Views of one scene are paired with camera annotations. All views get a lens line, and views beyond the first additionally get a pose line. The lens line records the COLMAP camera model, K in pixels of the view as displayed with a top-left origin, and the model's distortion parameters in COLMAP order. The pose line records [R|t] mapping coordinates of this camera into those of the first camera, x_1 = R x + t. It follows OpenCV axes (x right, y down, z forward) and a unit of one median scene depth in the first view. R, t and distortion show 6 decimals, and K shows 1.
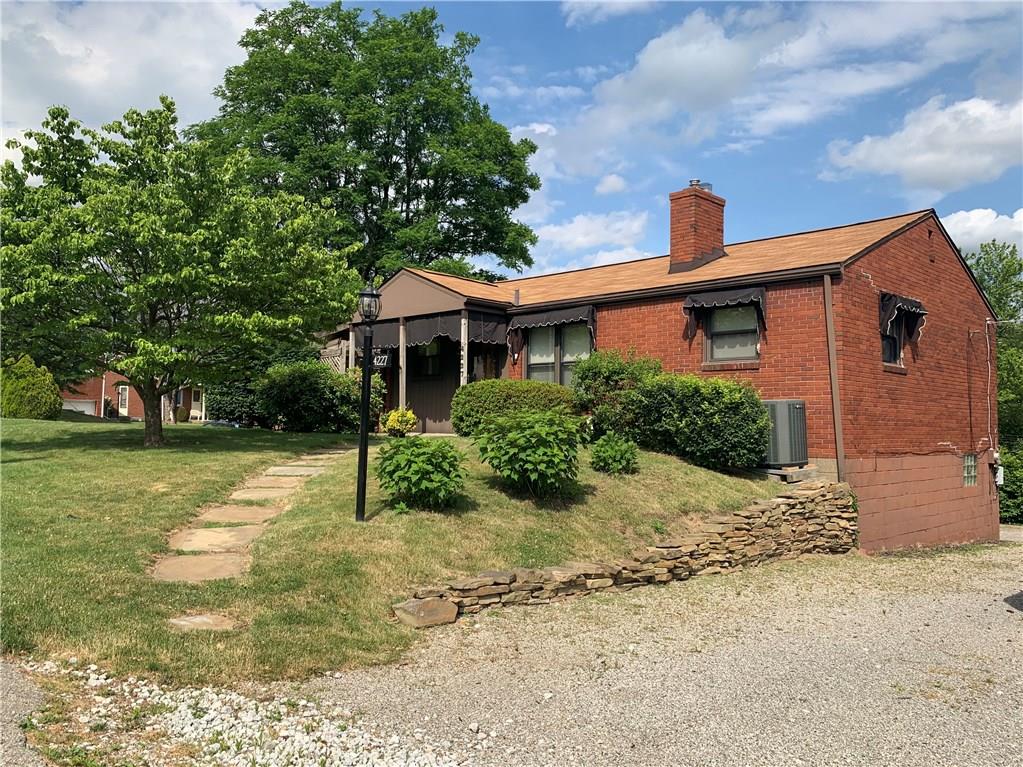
lens RADIAL K [[775.3, 0, 511.6], [0, 775.3, 375.7], [0, 0, 1]] dist [0.013153, -0.028145]
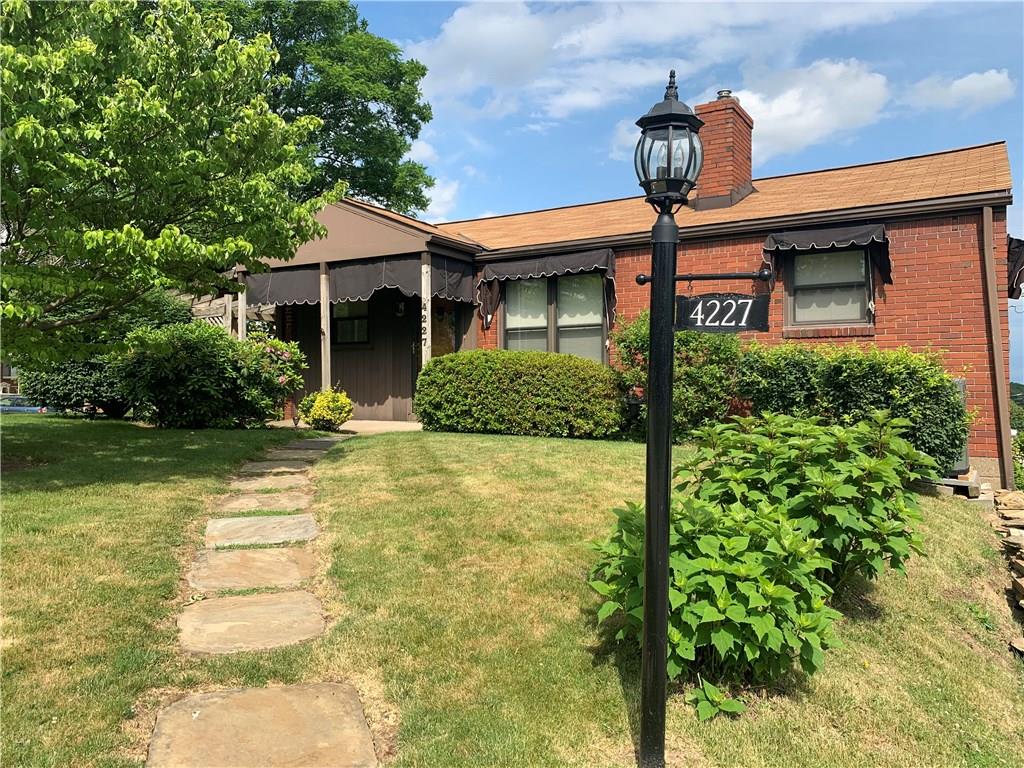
lens RADIAL K [[776.0, 0, 513.5], [0, 776.0, 392.2], [0, 0, 1]] dist [0.013153, -0.028145]
pose [[0.976333, -0.014357, 0.215797, -0.138434], [0.000015, 0.997798, 0.066319, -0.003436], [-0.216274, -0.064746, 0.974183, 0.275621]]
